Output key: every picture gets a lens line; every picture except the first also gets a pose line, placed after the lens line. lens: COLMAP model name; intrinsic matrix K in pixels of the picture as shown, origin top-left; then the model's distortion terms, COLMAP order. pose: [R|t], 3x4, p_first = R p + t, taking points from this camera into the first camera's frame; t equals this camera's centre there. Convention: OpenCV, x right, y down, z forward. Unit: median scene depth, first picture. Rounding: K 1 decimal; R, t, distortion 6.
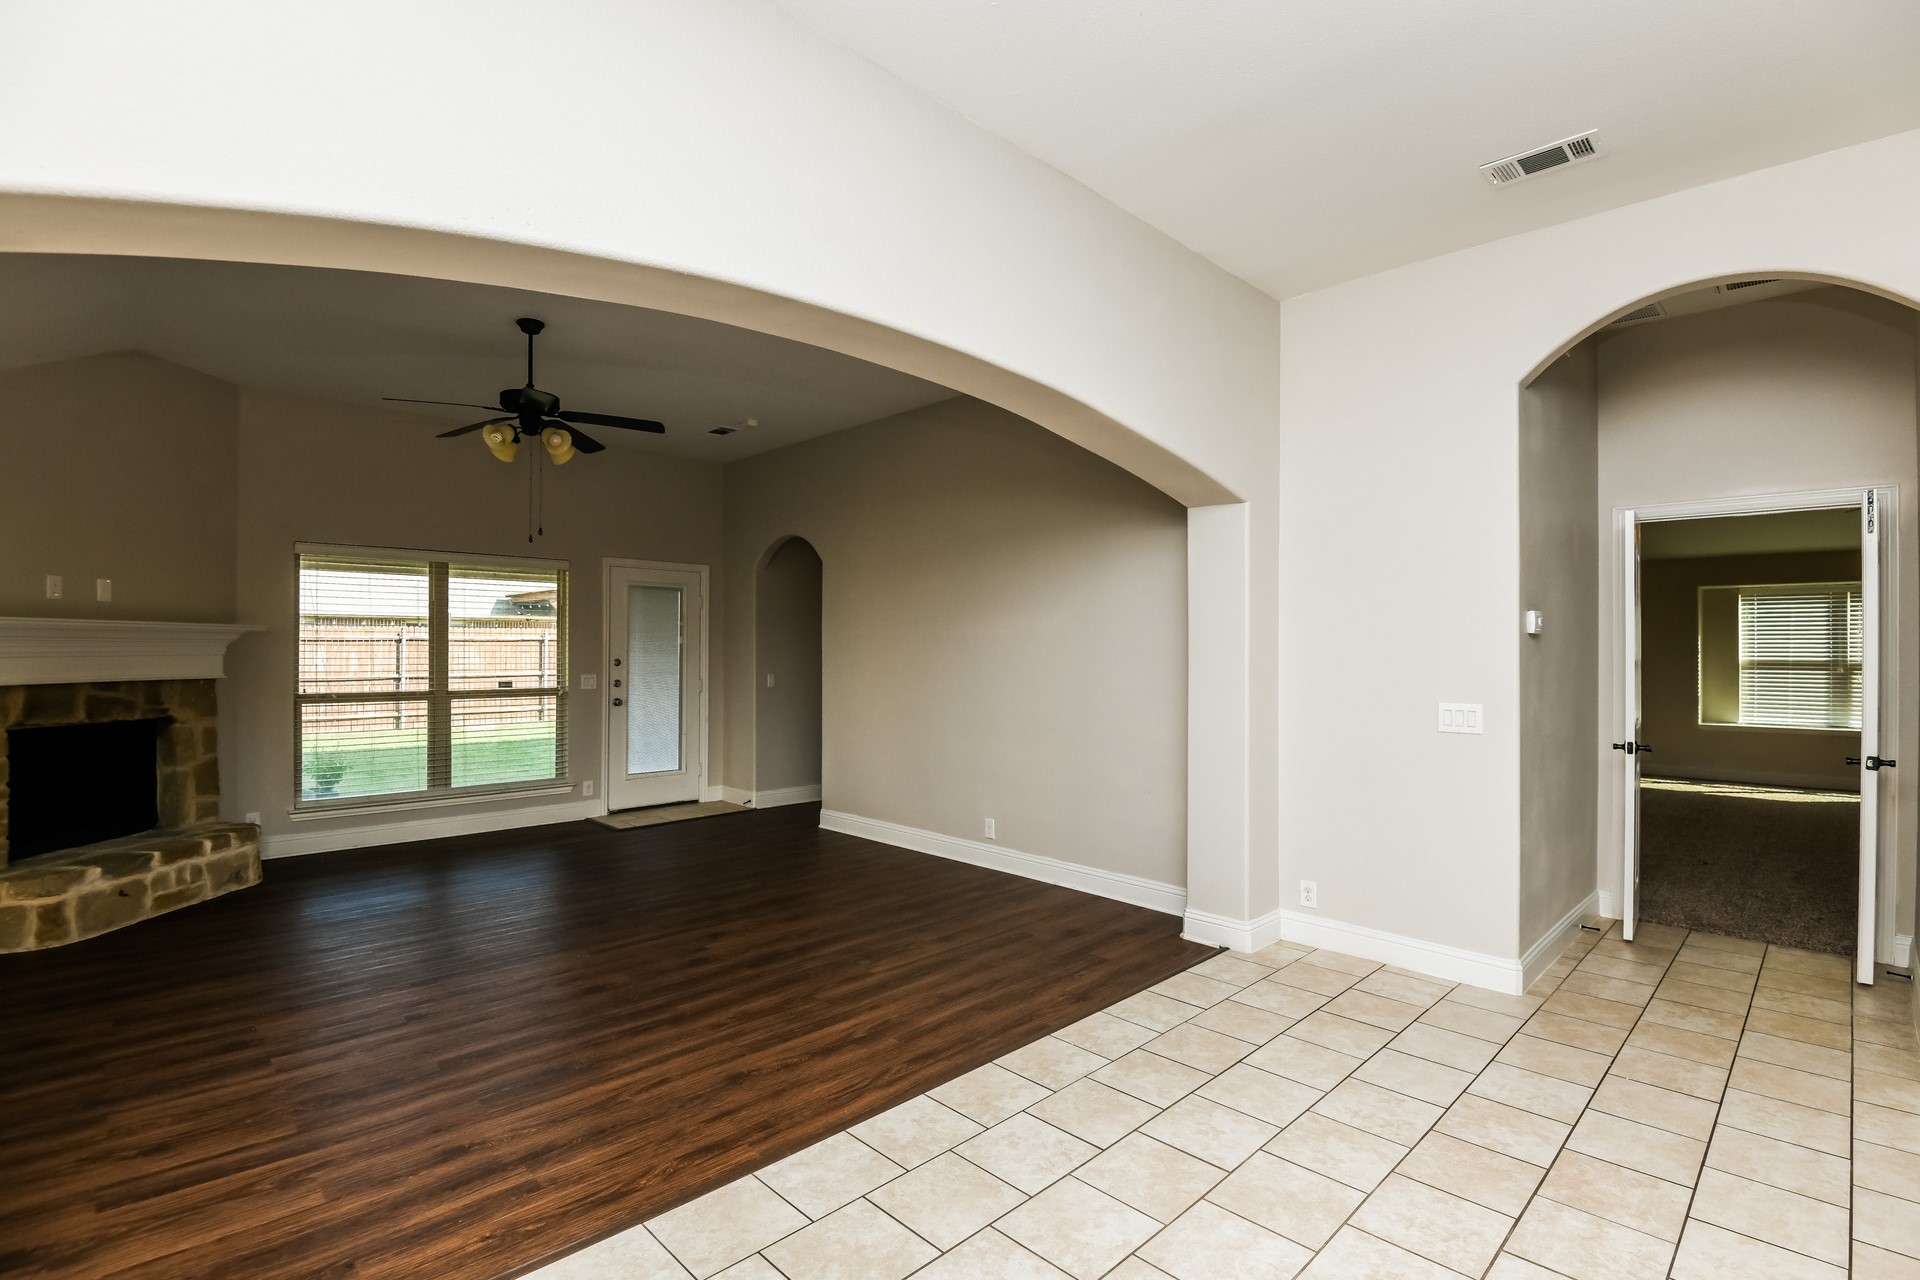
lens RADIAL K [[864.8, 0, 960.0], [0, 864.8, 640.0], [0, 0, 1]] dist [-0.000292, -0.018883]
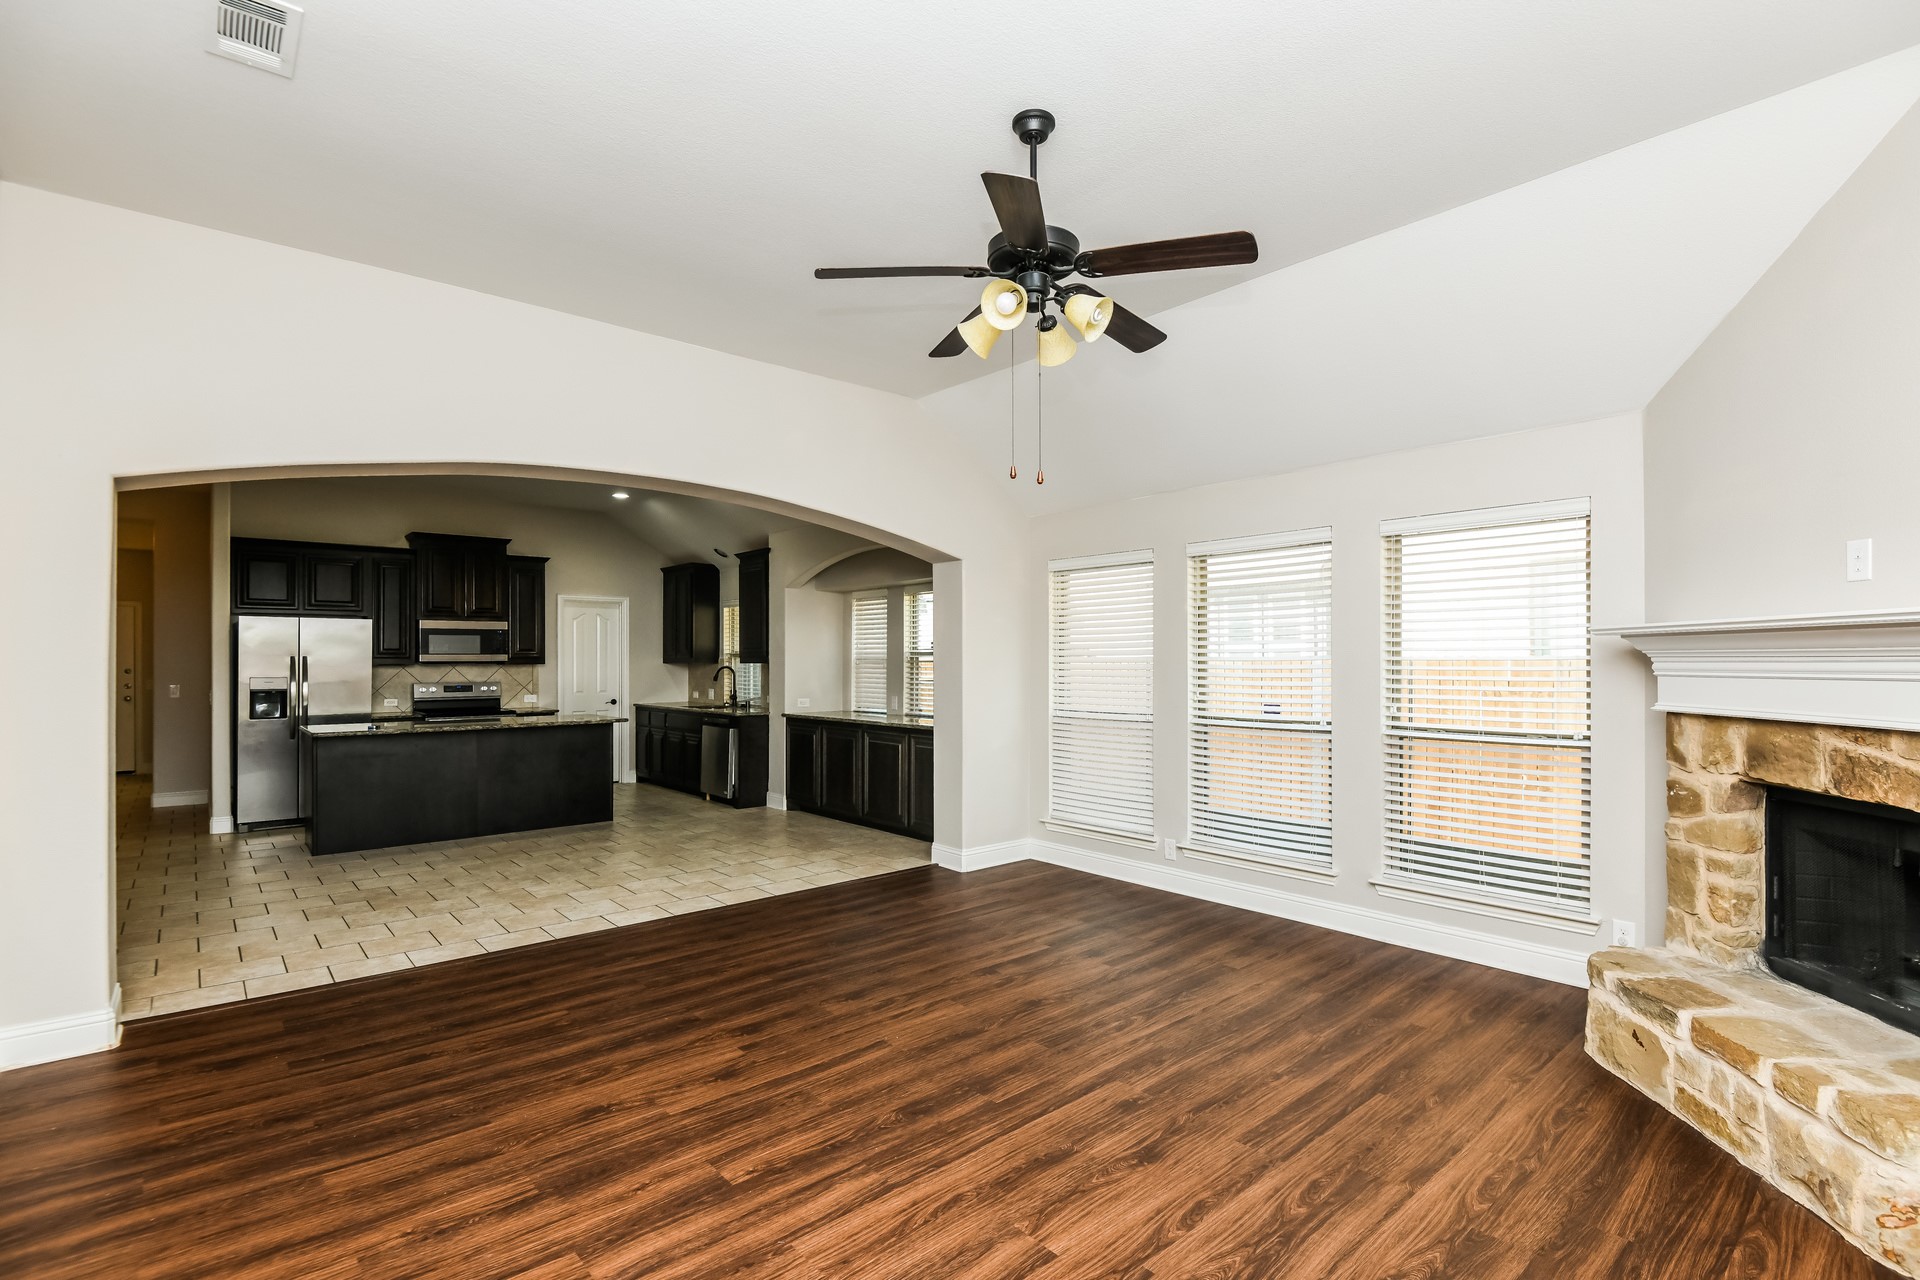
lens RADIAL K [[883.3, 0, 1001.4], [0, 883.3, 644.9], [0, 0, 1]] dist [0.002478, -0.020120]
pose [[-0.999811, -0.000534, 0.019423, -0.477871], [-0.001000, 0.999711, -0.024005, 0.011449], [-0.019405, -0.024020, -0.999523, 1.584932]]
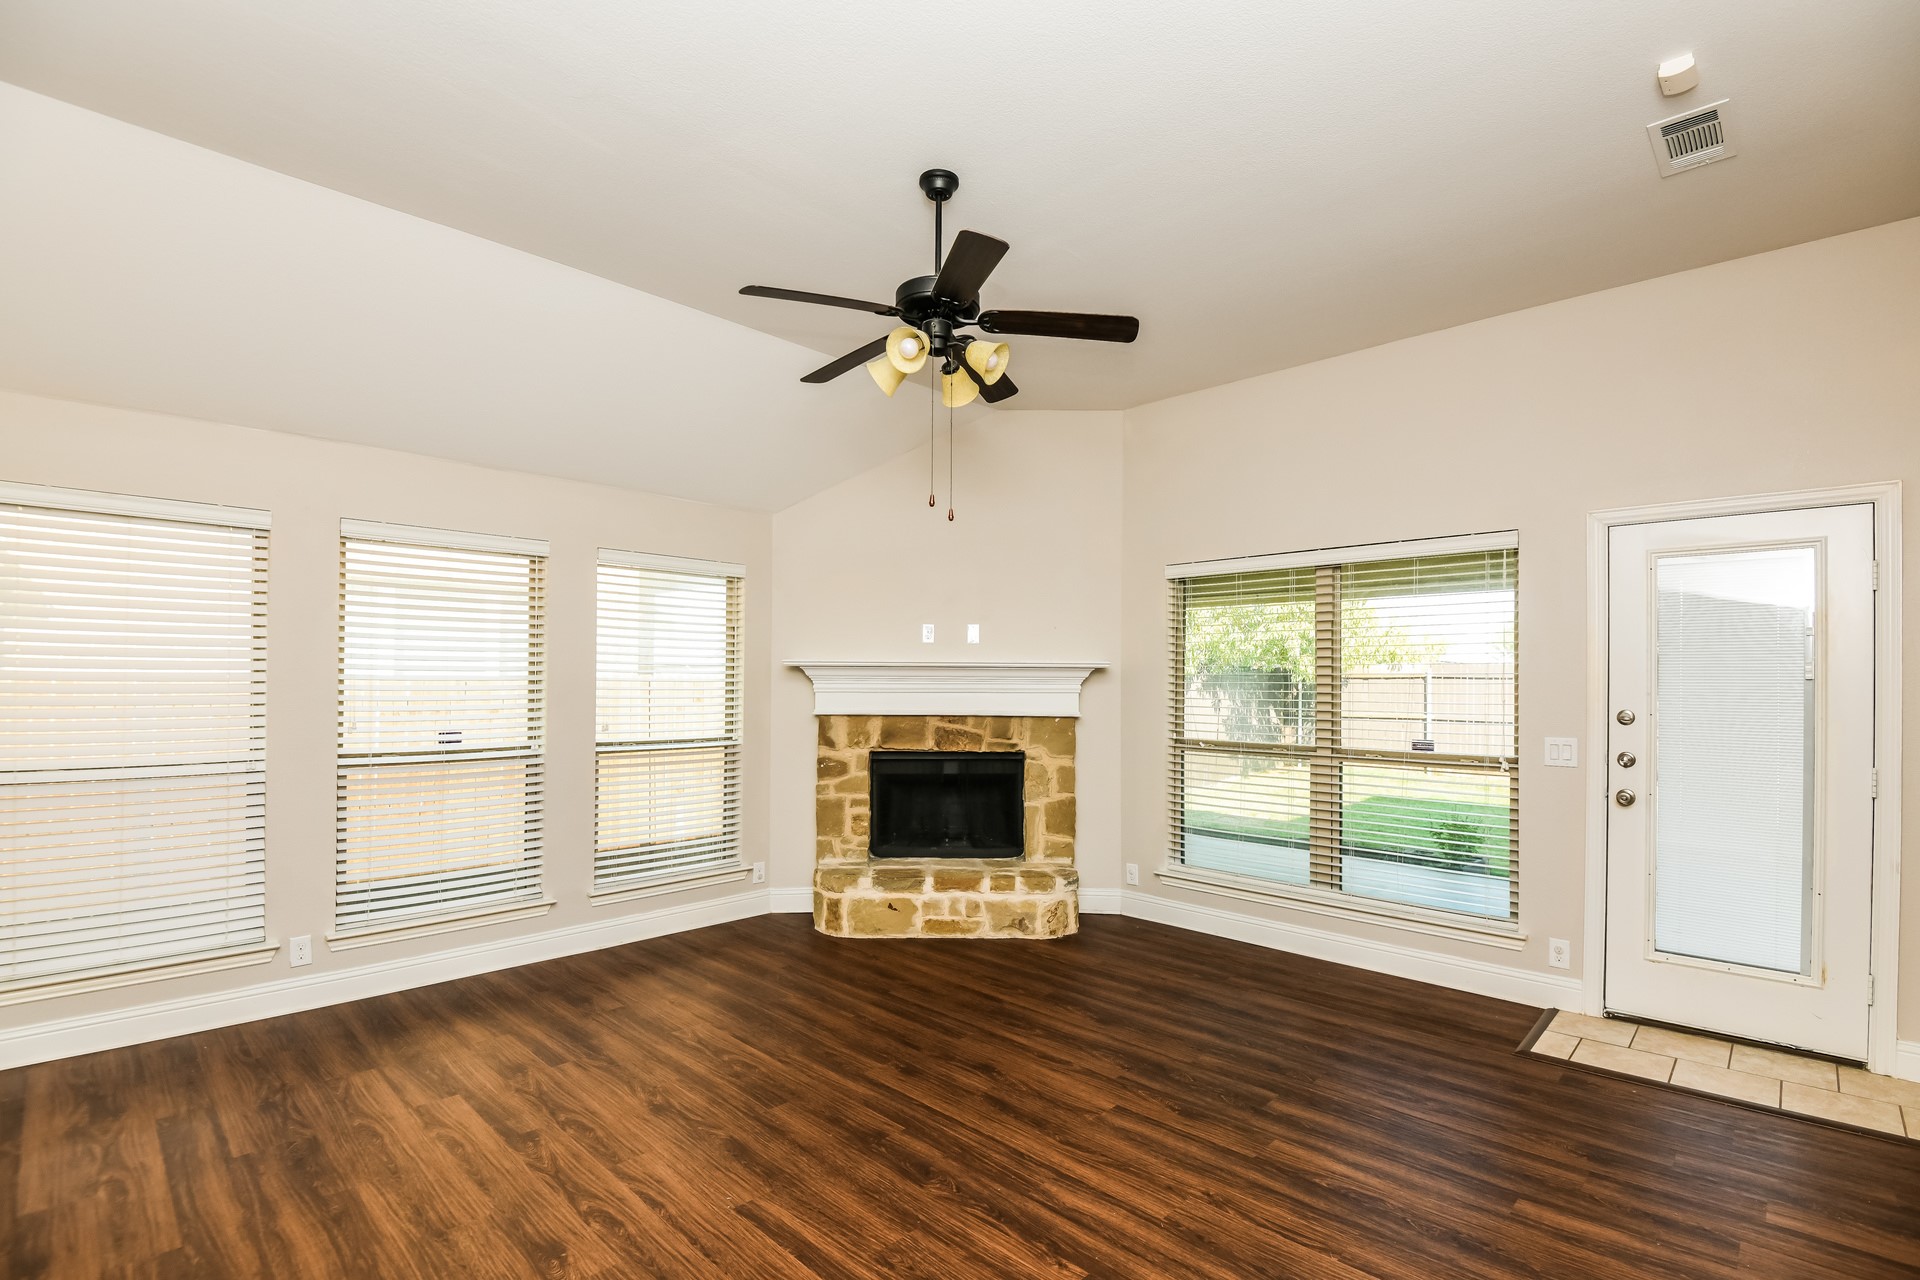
lens RADIAL K [[878.5, 0, 955.8], [0, 878.5, 678.5], [0, 0, 1]] dist [-0.025078, -0.000670]
pose [[0.036082, -0.005331, -0.999335, 0.143574], [0.001280, 0.999985, -0.005288, 0.008157], [0.999348, -0.001088, 0.036088, 0.975136]]
